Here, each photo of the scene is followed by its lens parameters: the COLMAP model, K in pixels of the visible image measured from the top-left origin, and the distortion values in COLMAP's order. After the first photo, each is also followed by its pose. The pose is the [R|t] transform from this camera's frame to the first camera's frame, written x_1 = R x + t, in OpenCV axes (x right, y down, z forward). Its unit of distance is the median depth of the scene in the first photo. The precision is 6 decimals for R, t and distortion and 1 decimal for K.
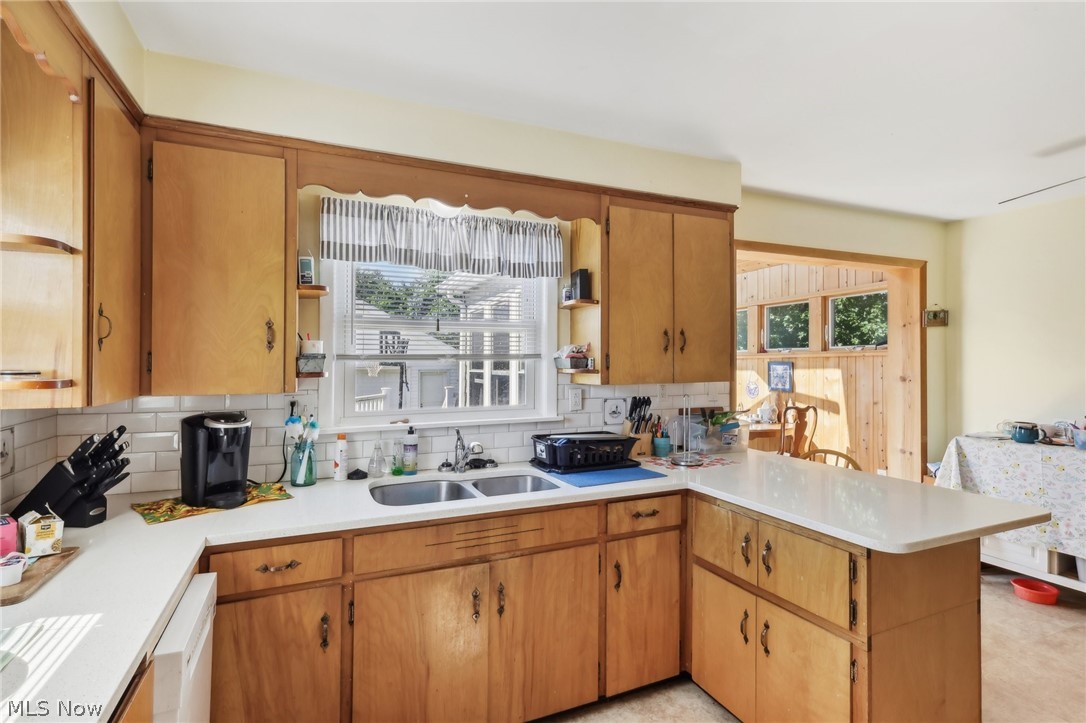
lens RADIAL K [[525.9, 0, 542.4], [0, 525.9, 365.6], [0, 0, 1]] dist [-0.000856, 0.002726]
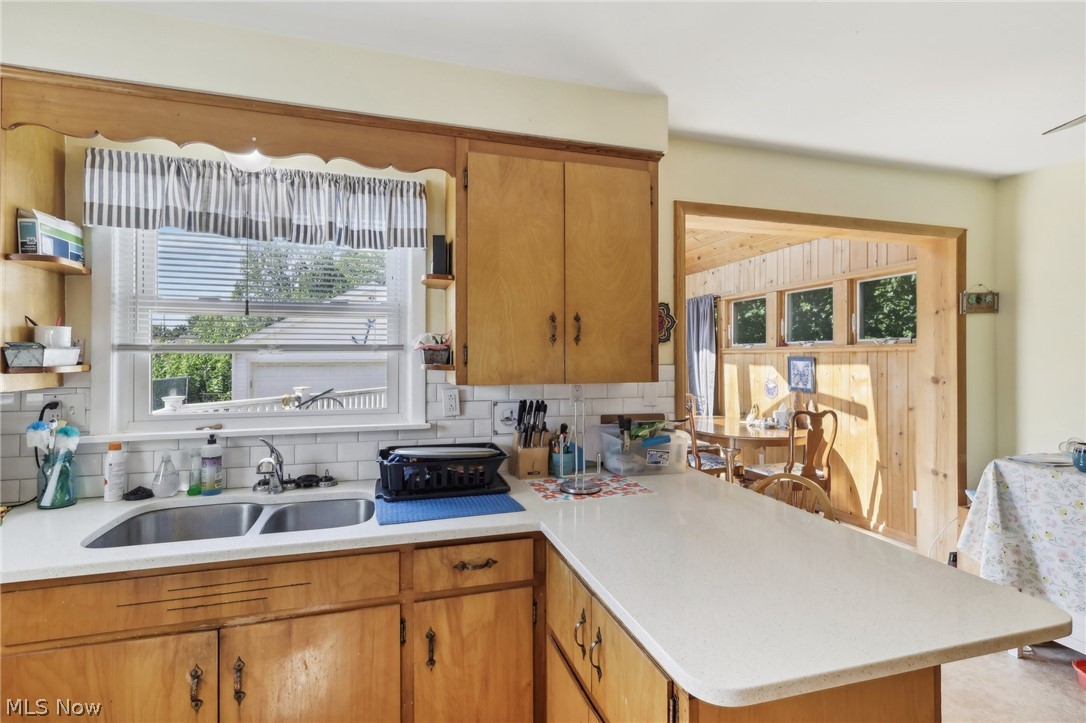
lens RADIAL K [[525.9, 0, 545.6], [0, 525.9, 355.5], [0, 0, 1]] dist [-0.000856, 0.002726]
pose [[0.992982, 0.007811, -0.118005, 0.311285], [-0.008455, 0.999952, -0.004961, -0.004004], [0.117960, 0.005924, 0.993001, 0.237326]]
